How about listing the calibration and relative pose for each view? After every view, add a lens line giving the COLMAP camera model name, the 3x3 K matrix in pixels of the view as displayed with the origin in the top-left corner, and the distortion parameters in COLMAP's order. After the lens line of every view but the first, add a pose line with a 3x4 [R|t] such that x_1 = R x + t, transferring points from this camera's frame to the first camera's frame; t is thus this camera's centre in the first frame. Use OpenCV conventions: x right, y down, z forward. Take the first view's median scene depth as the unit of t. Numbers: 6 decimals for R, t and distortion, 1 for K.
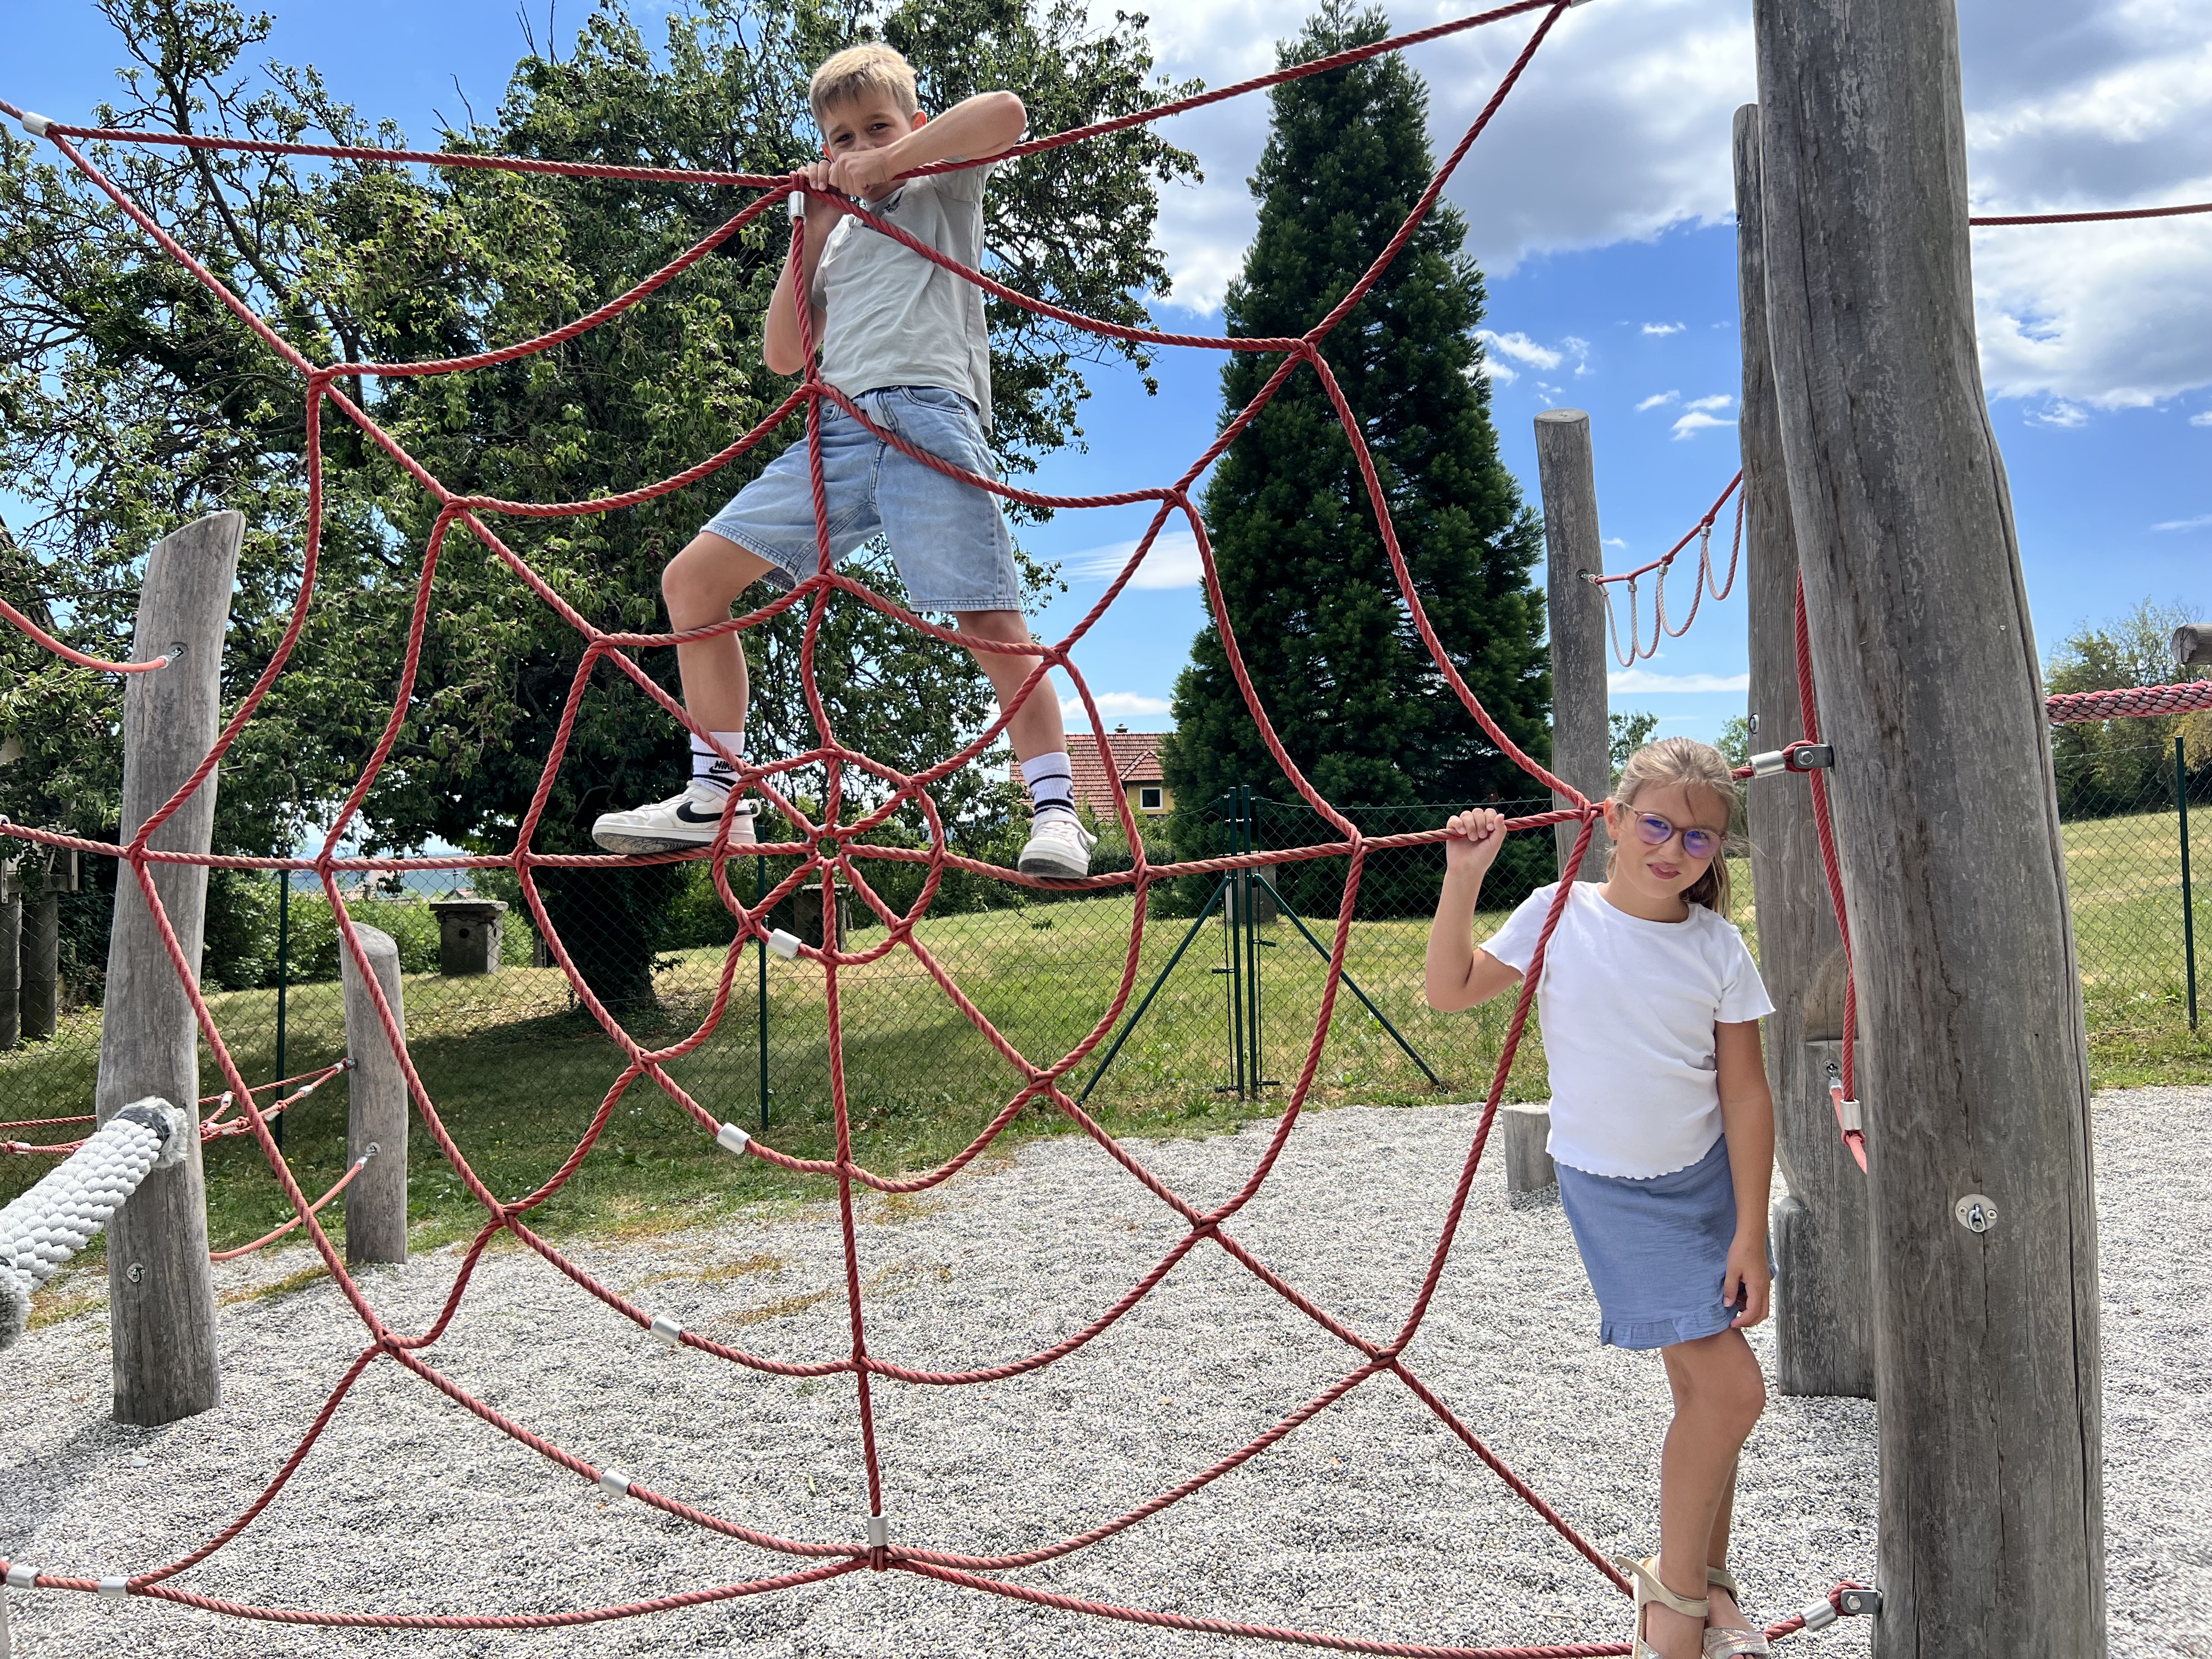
lens RADIAL K [[1778.3, 0, 1106.0], [0, 1778.3, 829.5], [0, 0, 1]] dist [0.007069, 0.000512]
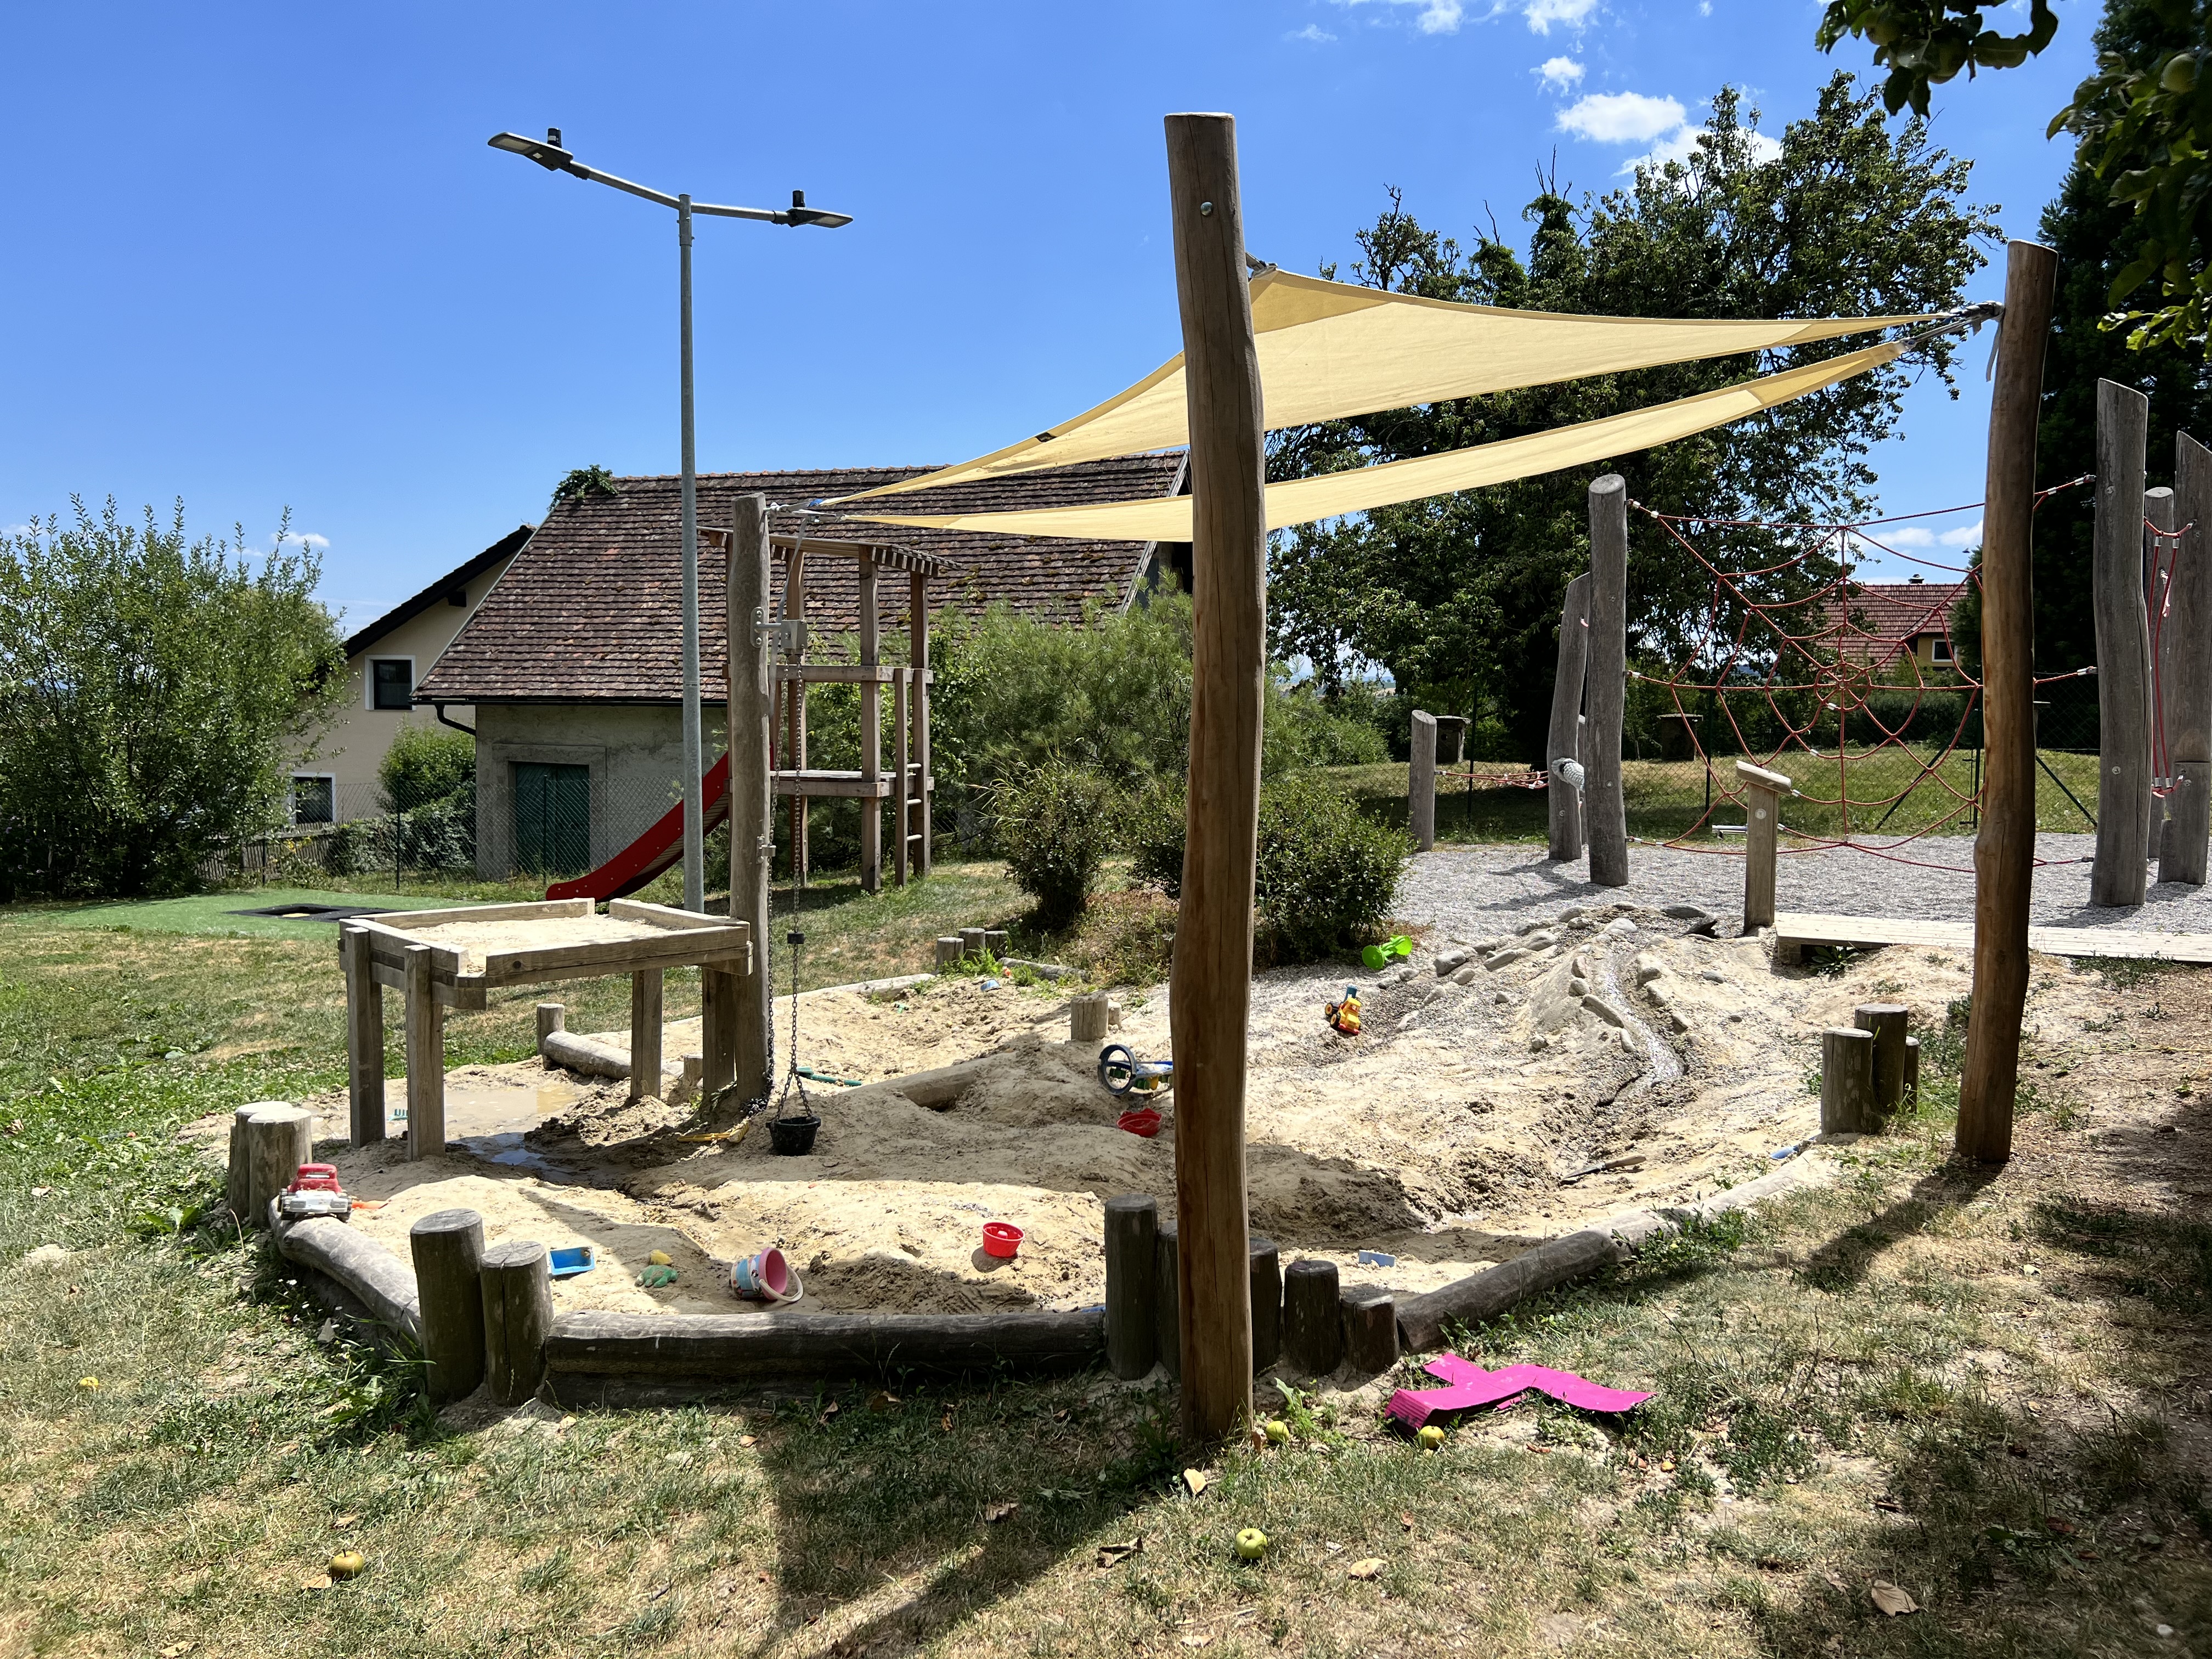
lens RADIAL K [[1778.3, 0, 1106.0], [0, 1778.3, 829.5], [0, 0, 1]] dist [0.007069, 0.000512]
pose [[0.914880, 0.057758, -0.399573, -0.006632], [-0.017739, 0.994509, 0.103141, -0.022234], [0.403336, -0.087273, 0.910881, -0.614711]]
